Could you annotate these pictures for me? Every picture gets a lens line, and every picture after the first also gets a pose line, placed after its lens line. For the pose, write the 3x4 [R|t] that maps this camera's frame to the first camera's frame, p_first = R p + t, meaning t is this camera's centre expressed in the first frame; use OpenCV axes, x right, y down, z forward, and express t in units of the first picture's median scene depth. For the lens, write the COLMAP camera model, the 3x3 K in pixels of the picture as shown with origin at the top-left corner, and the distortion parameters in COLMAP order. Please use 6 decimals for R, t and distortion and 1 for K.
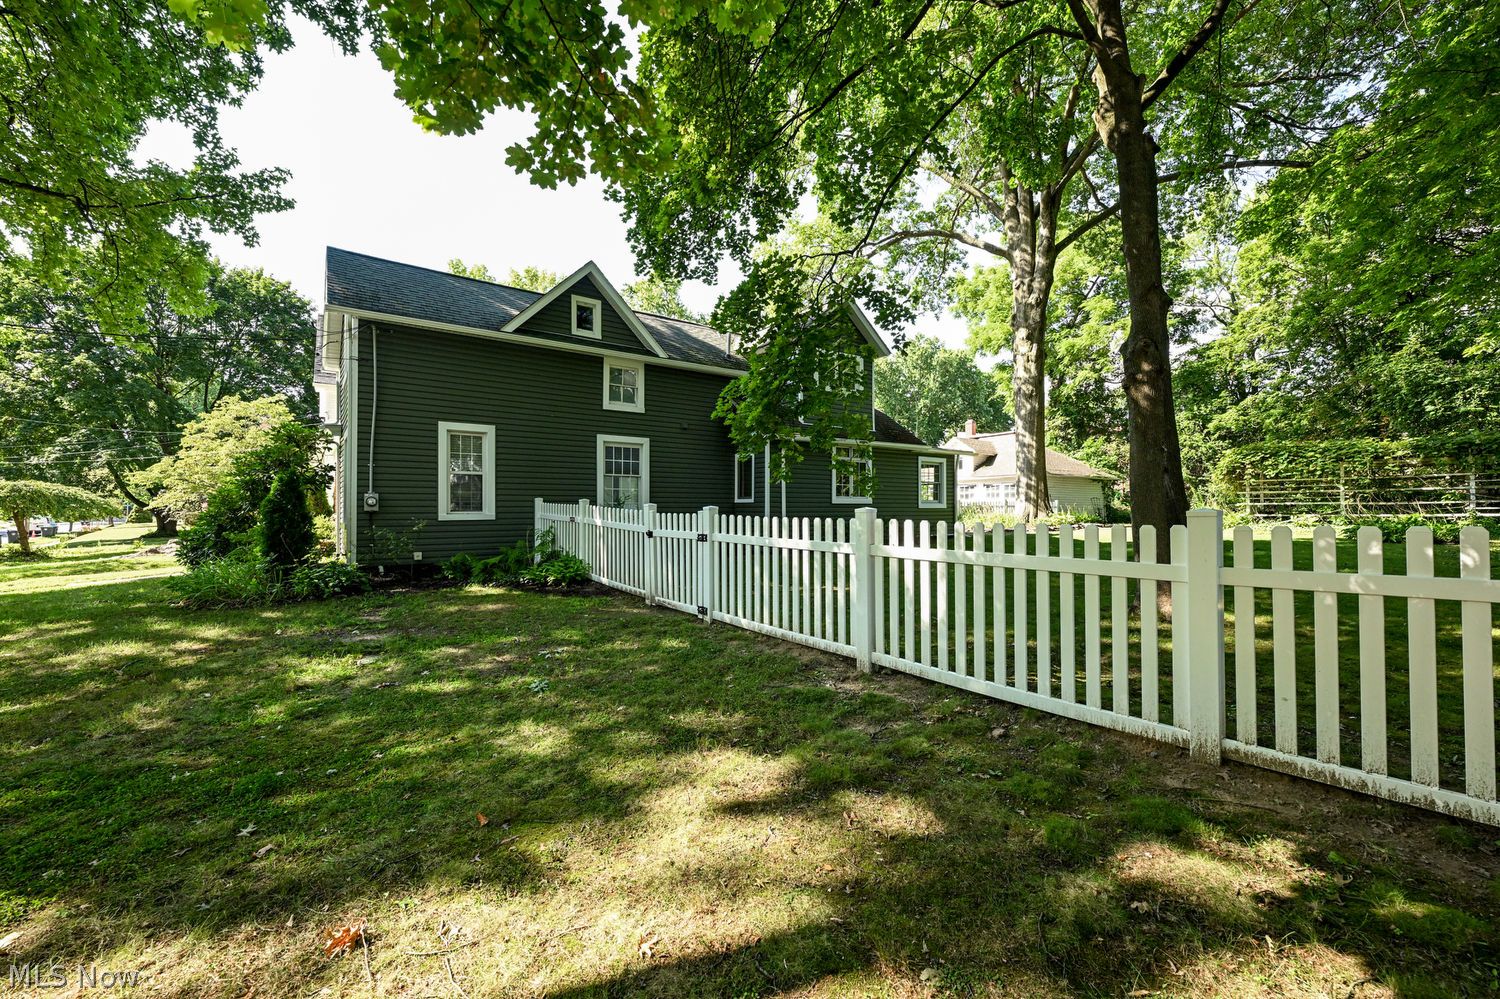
lens RADIAL K [[602.7, 0, 748.1], [0, 602.7, 503.9], [0, 0, 1]] dist [0.000330, -0.000174]
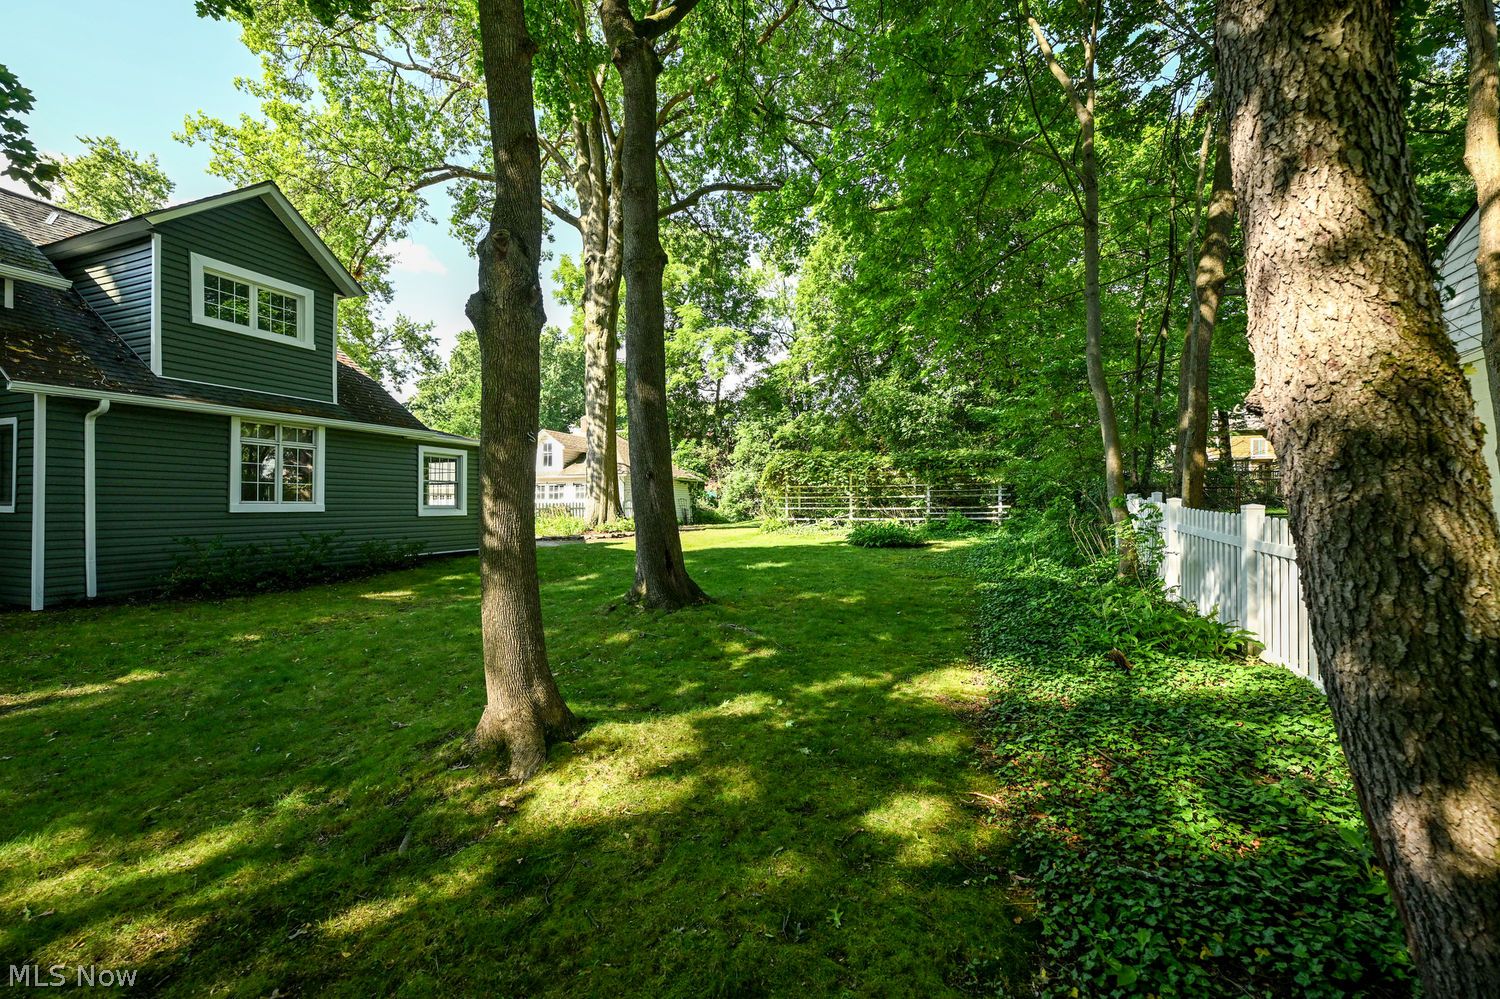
lens RADIAL K [[602.7, 0, 752.0], [0, 602.7, 500.5], [0, 0, 1]] dist [0.000330, -0.000174]
pose [[0.831783, 0.005822, 0.555070, 0.104891], [-0.006395, 0.999979, -0.000906, -0.006895], [-0.555064, -0.002796, 0.831803, 0.084057]]
